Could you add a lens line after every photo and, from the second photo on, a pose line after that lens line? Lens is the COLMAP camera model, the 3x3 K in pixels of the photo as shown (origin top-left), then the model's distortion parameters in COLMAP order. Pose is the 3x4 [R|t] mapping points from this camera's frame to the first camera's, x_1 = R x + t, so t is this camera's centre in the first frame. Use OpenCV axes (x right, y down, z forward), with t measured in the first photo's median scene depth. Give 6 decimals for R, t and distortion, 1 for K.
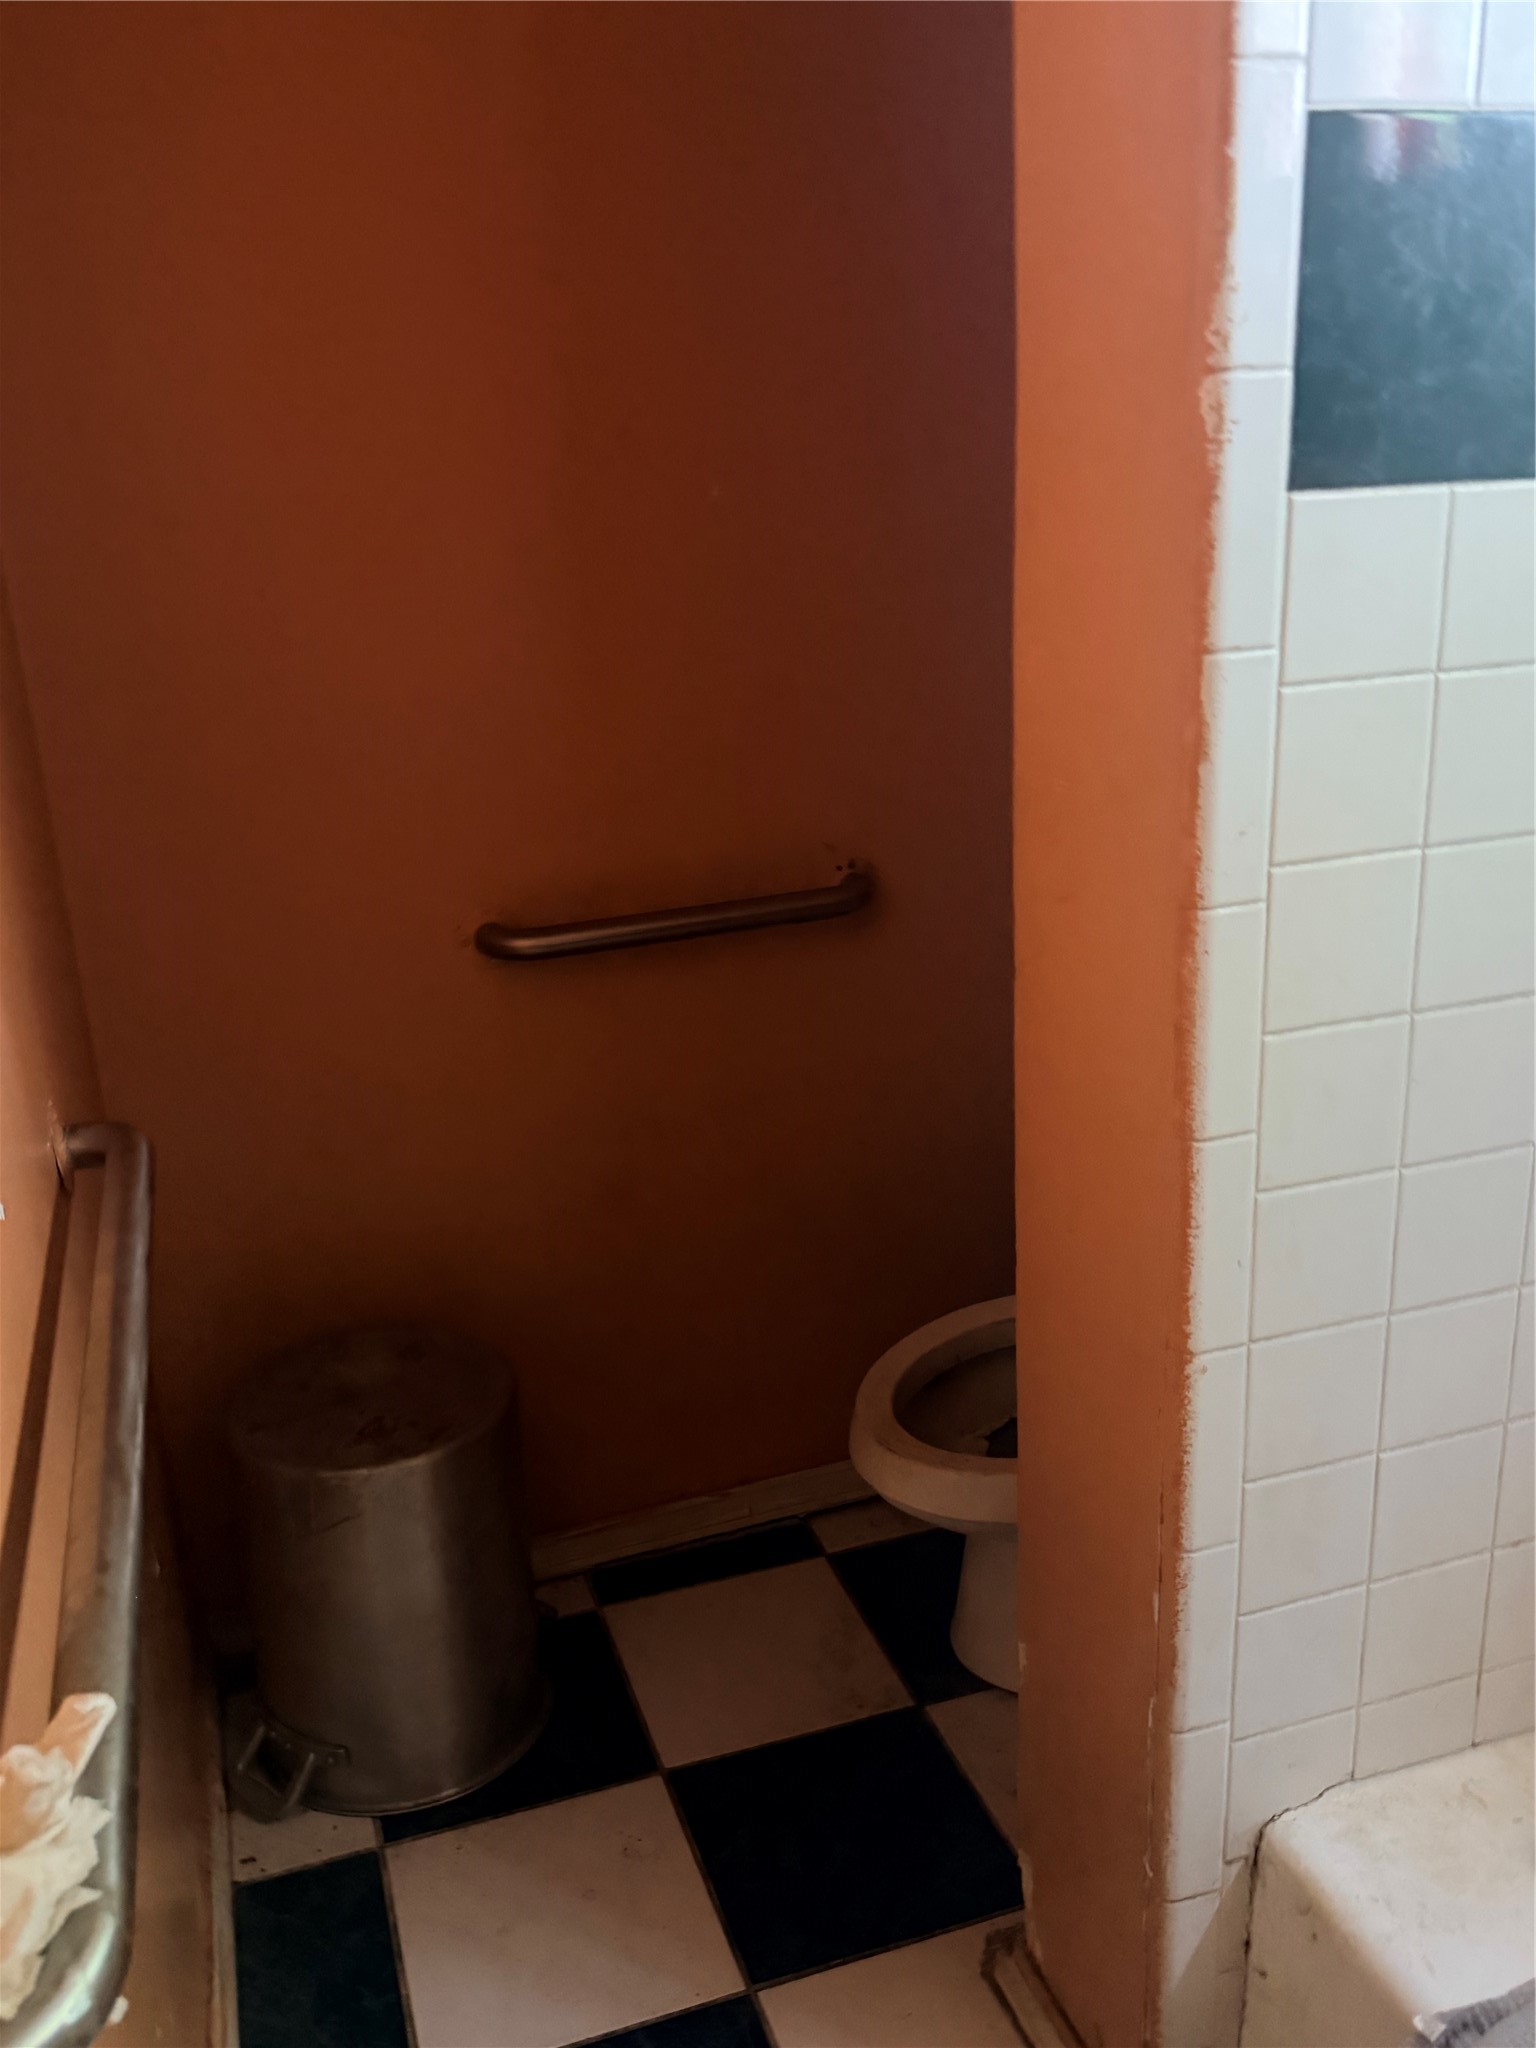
lens RADIAL K [[1692.2, 0, 770.0], [0, 1692.2, 1003.5], [0, 0, 1]] dist [0.109608, -0.187208]
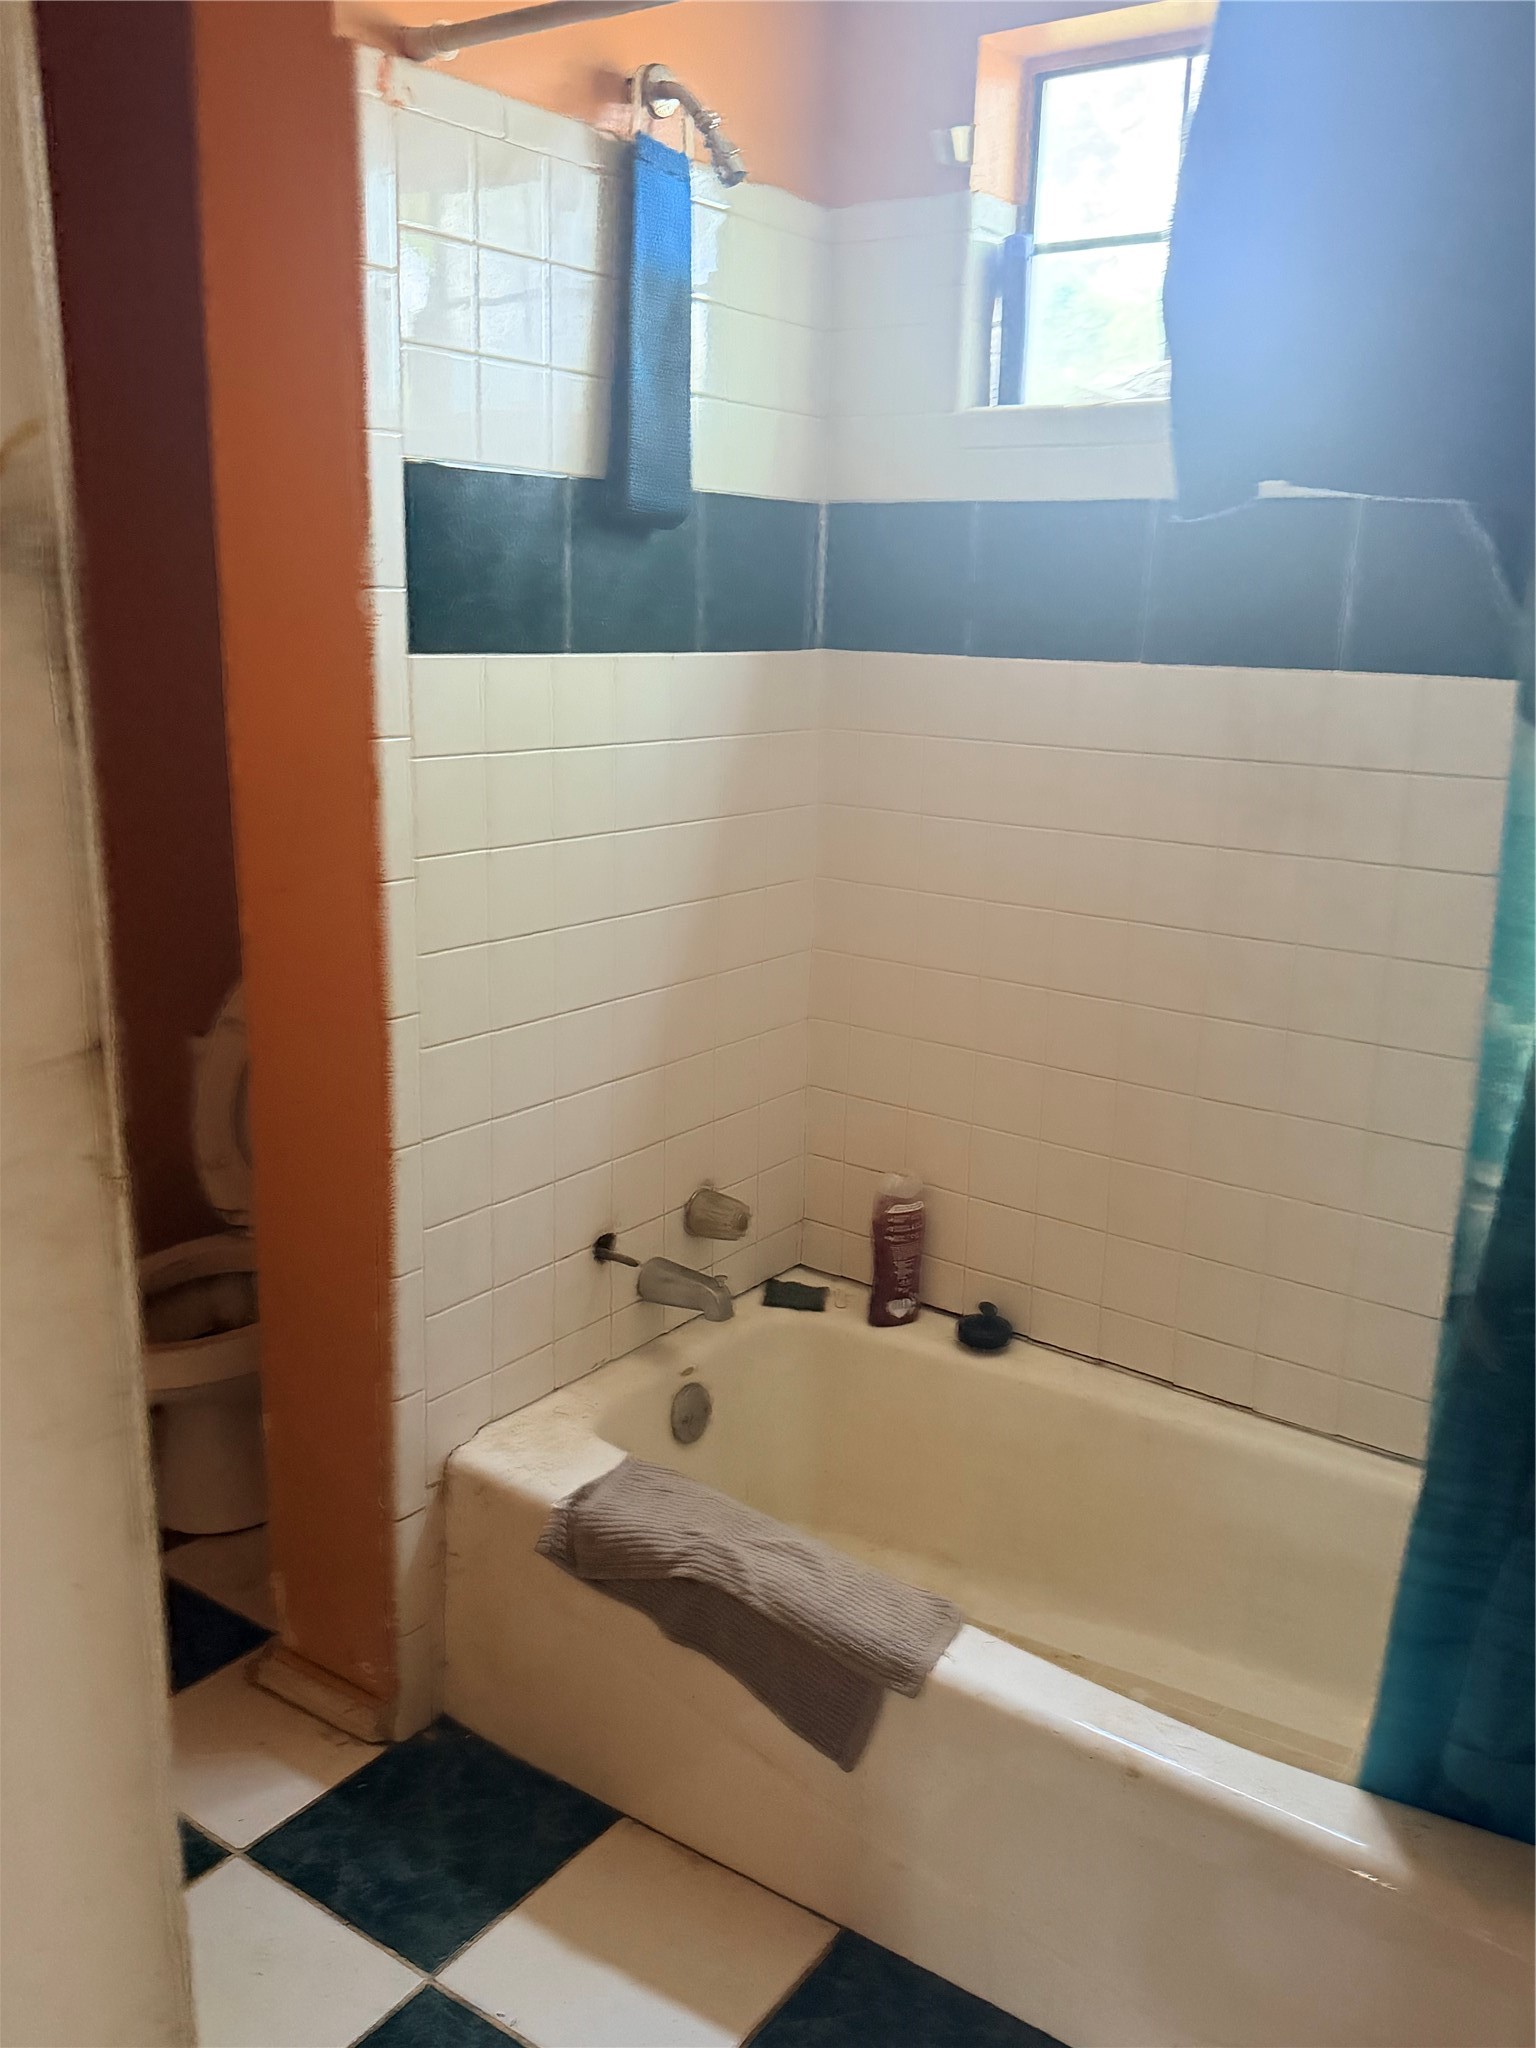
lens RADIAL K [[1692.2, 0, 771.0], [0, 1692.2, 1035.1], [0, 0, 1]] dist [0.109608, -0.187208]
pose [[0.817796, -0.080556, 0.569842, -0.439239], [0.113197, 0.993328, -0.022030, 0.187234], [-0.564265, 0.082521, 0.821459, -0.670022]]
